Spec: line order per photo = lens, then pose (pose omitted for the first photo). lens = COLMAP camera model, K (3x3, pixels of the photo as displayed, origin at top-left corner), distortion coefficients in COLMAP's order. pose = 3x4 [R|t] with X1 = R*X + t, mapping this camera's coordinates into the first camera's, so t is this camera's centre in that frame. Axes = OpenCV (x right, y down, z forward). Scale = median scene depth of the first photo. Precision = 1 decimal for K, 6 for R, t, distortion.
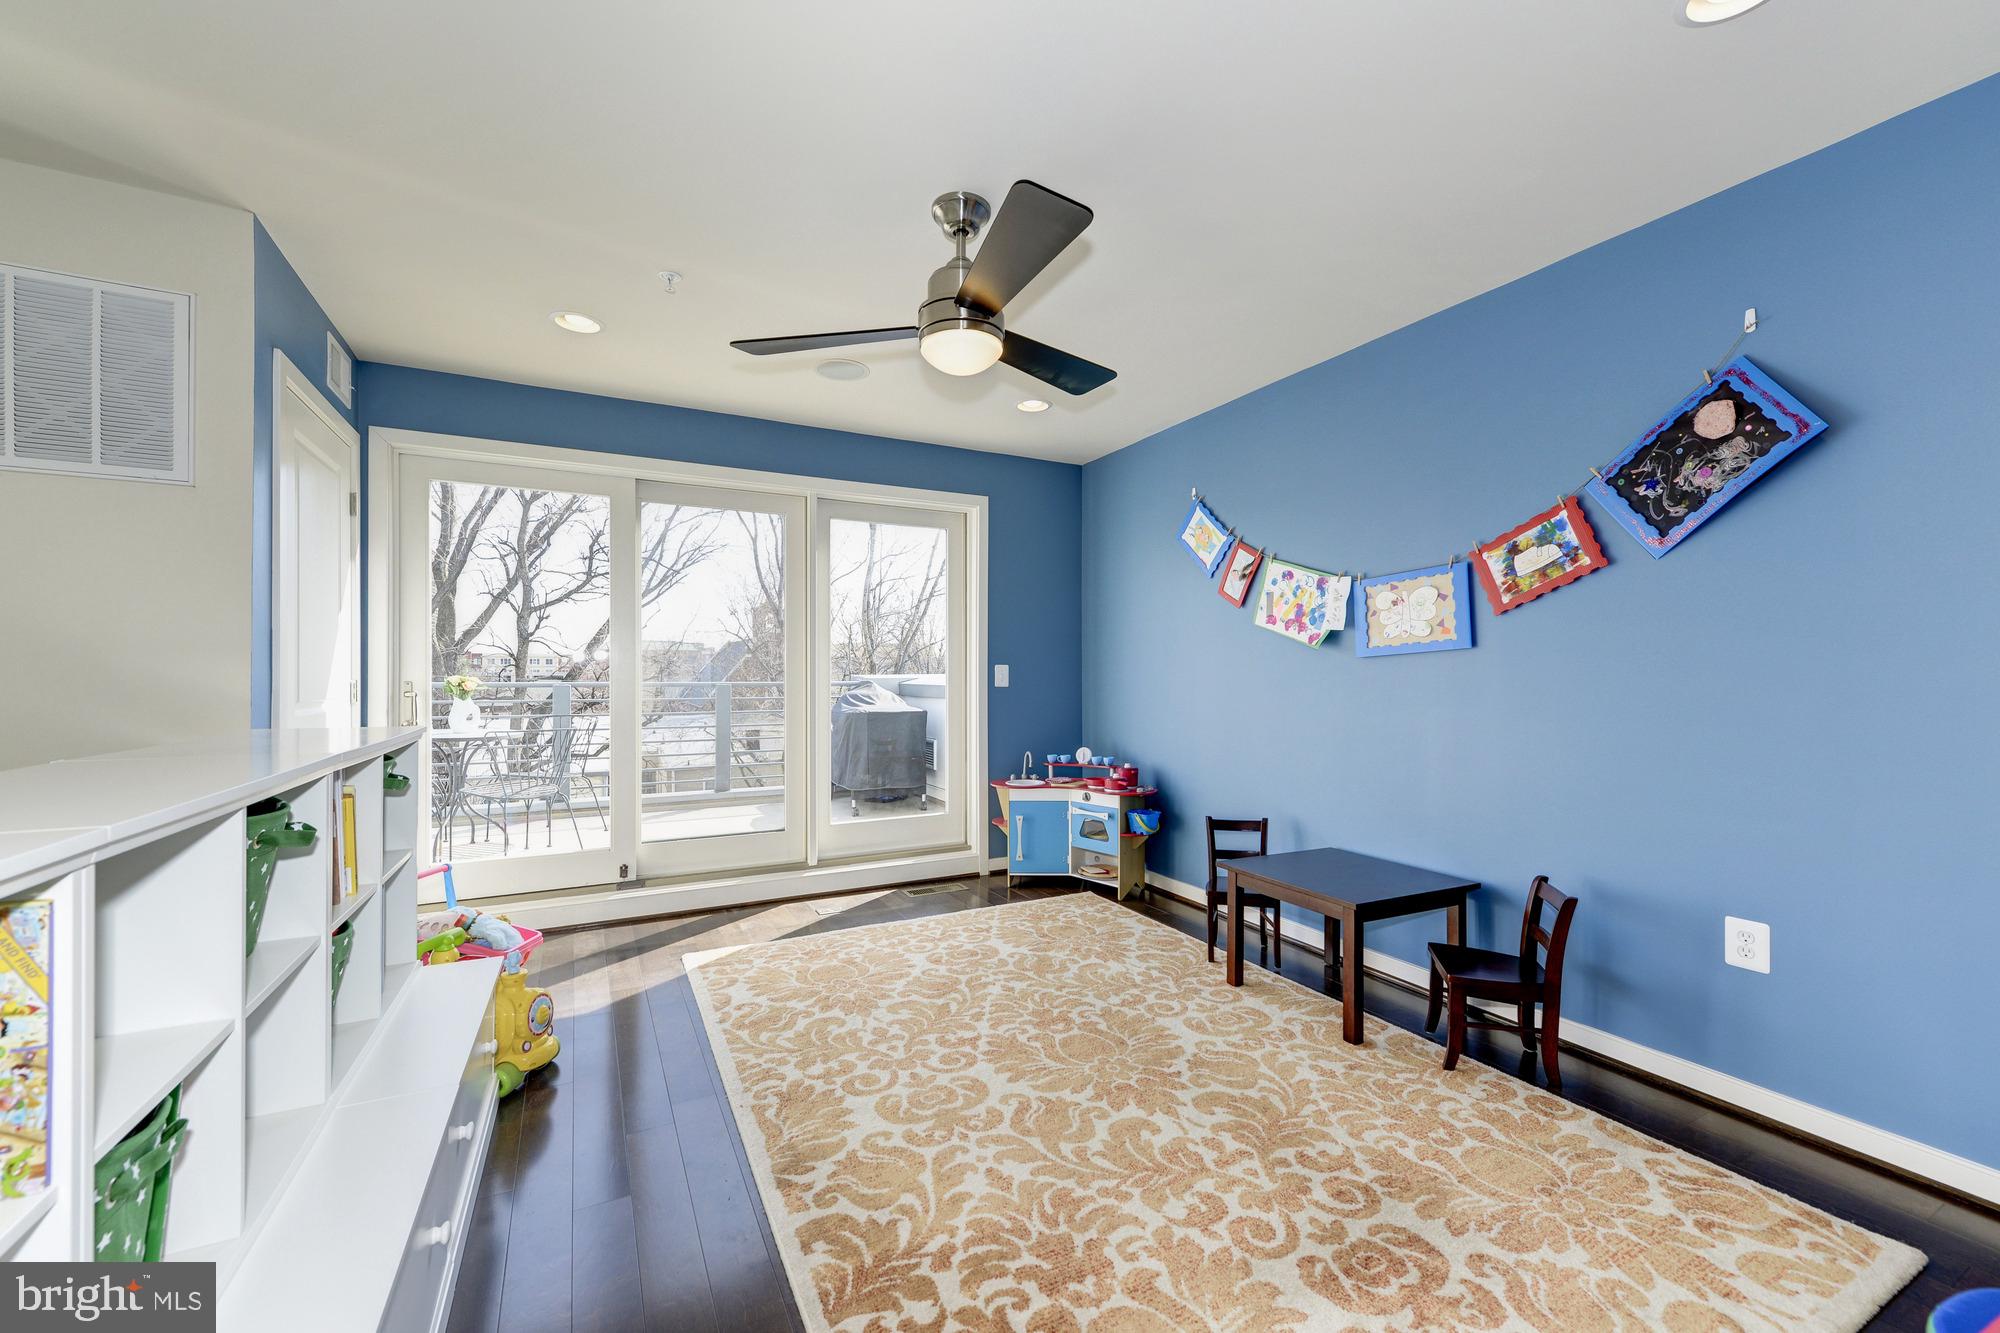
lens RADIAL K [[801.8, 0, 1008.3], [0, 801.8, 667.3], [0, 0, 1]] dist [0.001974, 0.000206]
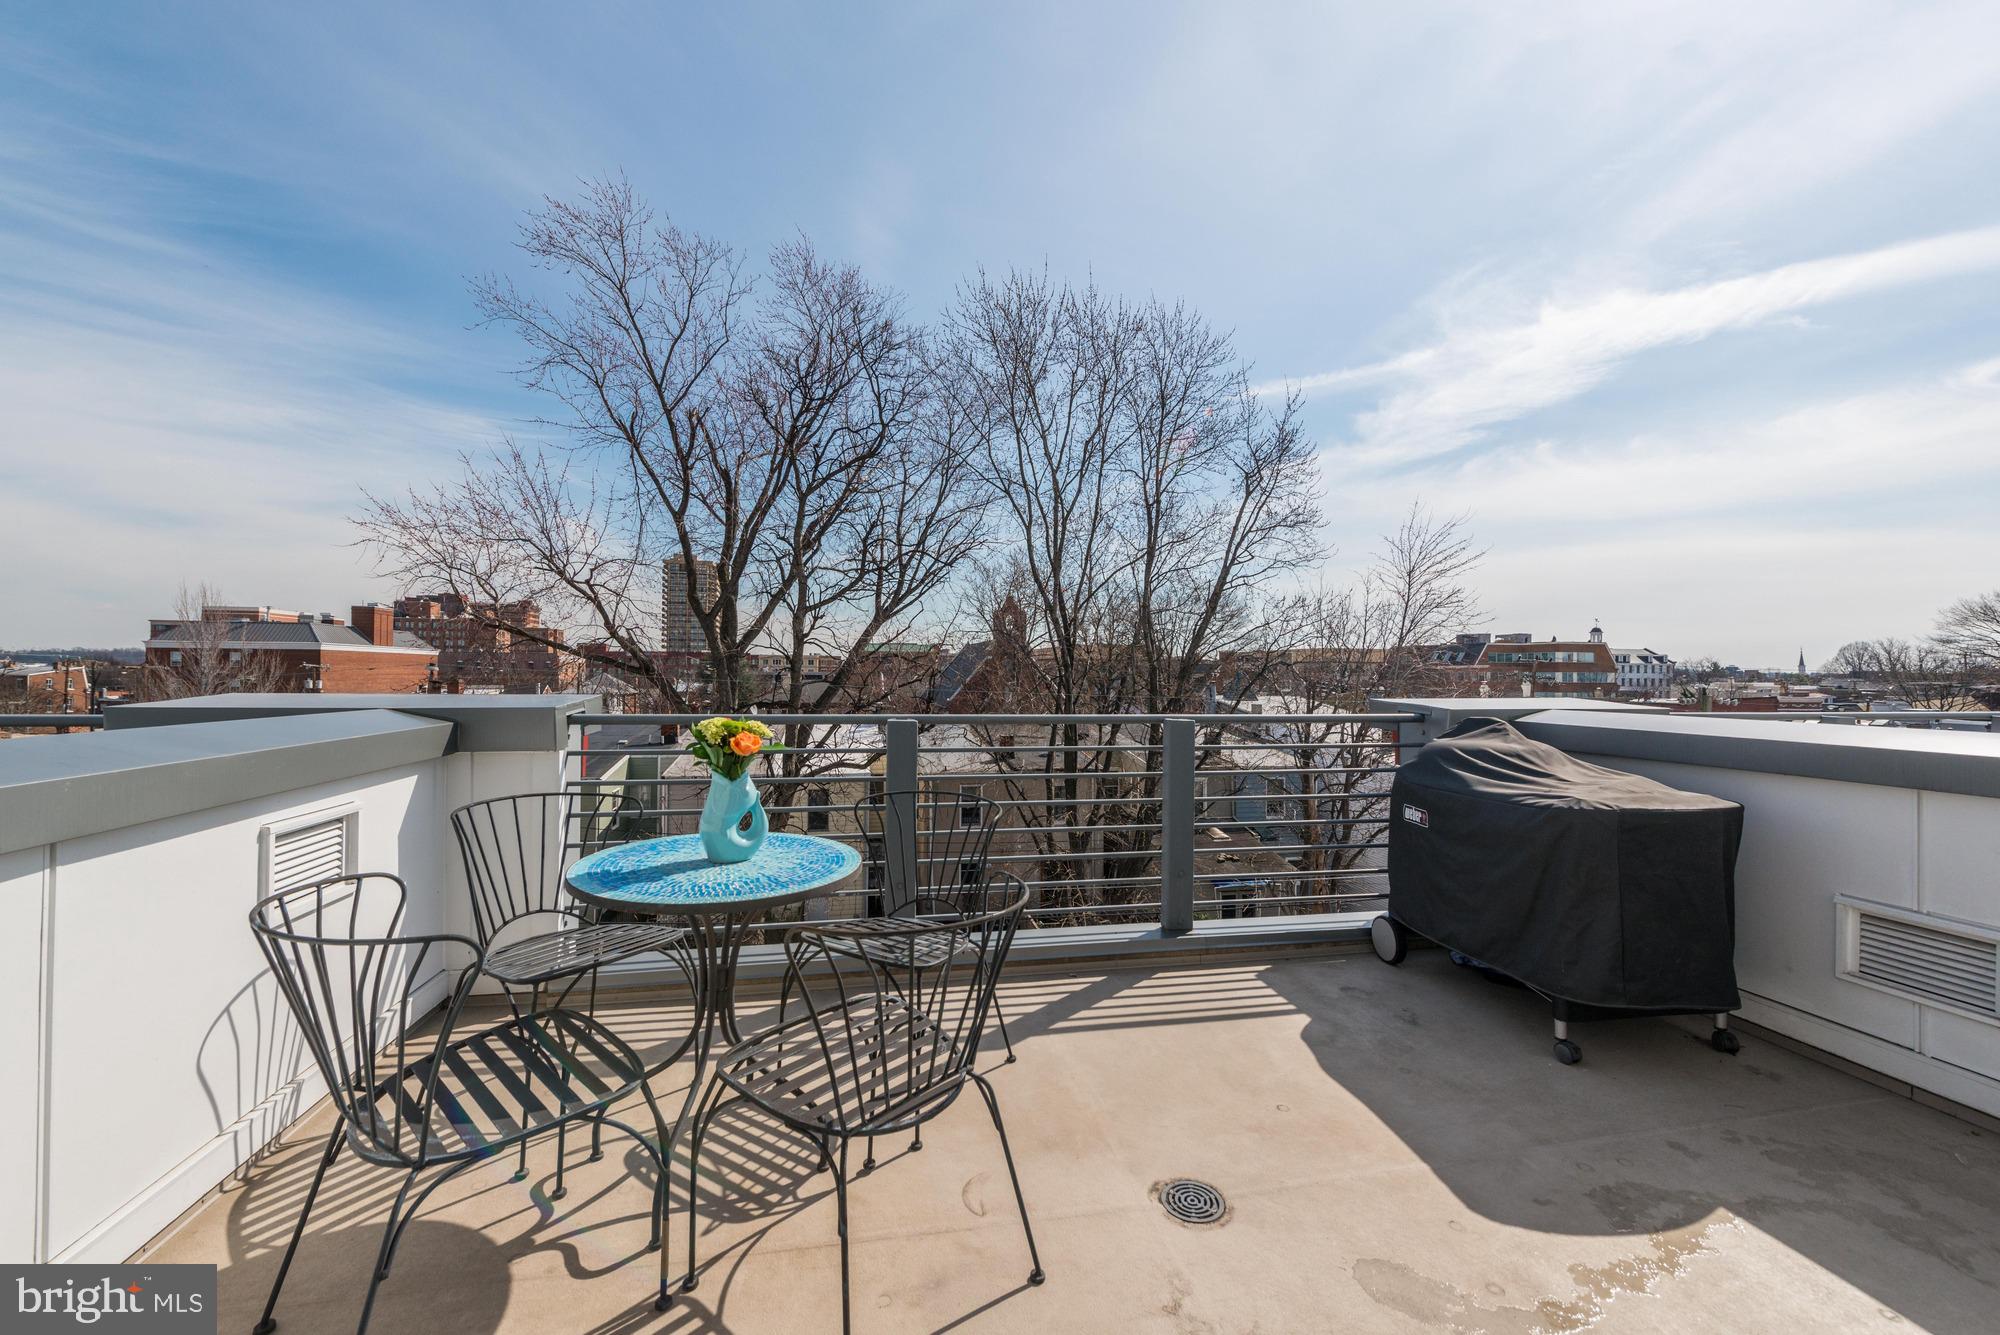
lens RADIAL K [[781.2, 0, 988.8], [0, 781.2, 665.5], [0, 0, 1]] dist [0.001520, 0.000110]
pose [[0.957381, 0.005875, -0.288770, -0.122185], [-0.007168, 0.999968, -0.003420, -0.004062], [0.288741, 0.005344, 0.957392, 0.180851]]
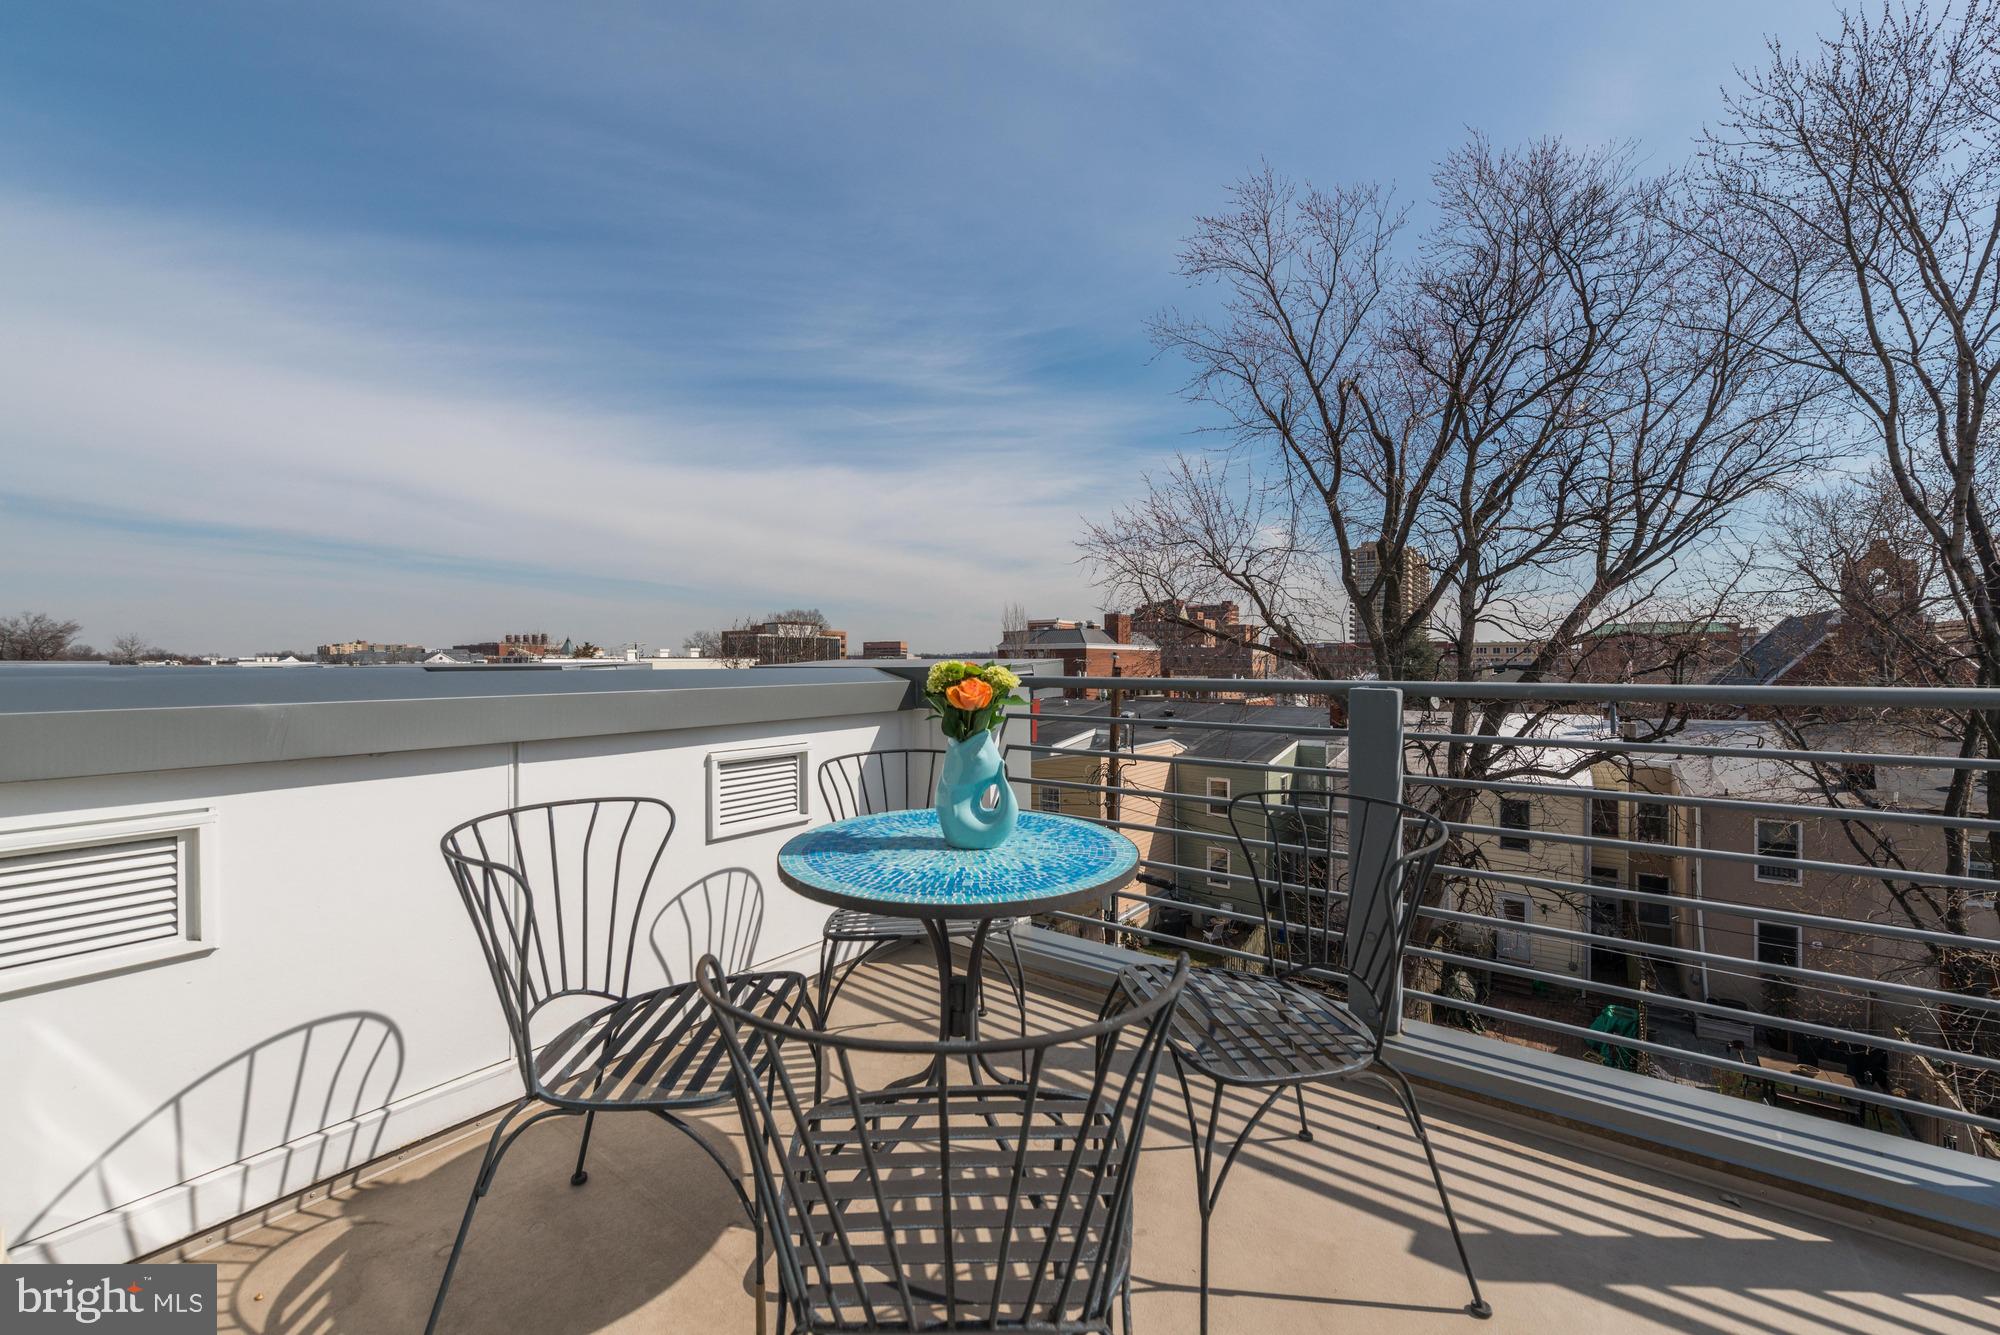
lens RADIAL K [[771.0, 0, 1000.0], [0, 771.0, 667.5], [0, 0, 1]] dist [0.019921, -0.006636]
pose [[0.437396, 0.005462, -0.899252, -0.112152], [0.007395, 0.999926, 0.009670, 0.002858], [0.899238, -0.010880, 0.437323, 0.240130]]
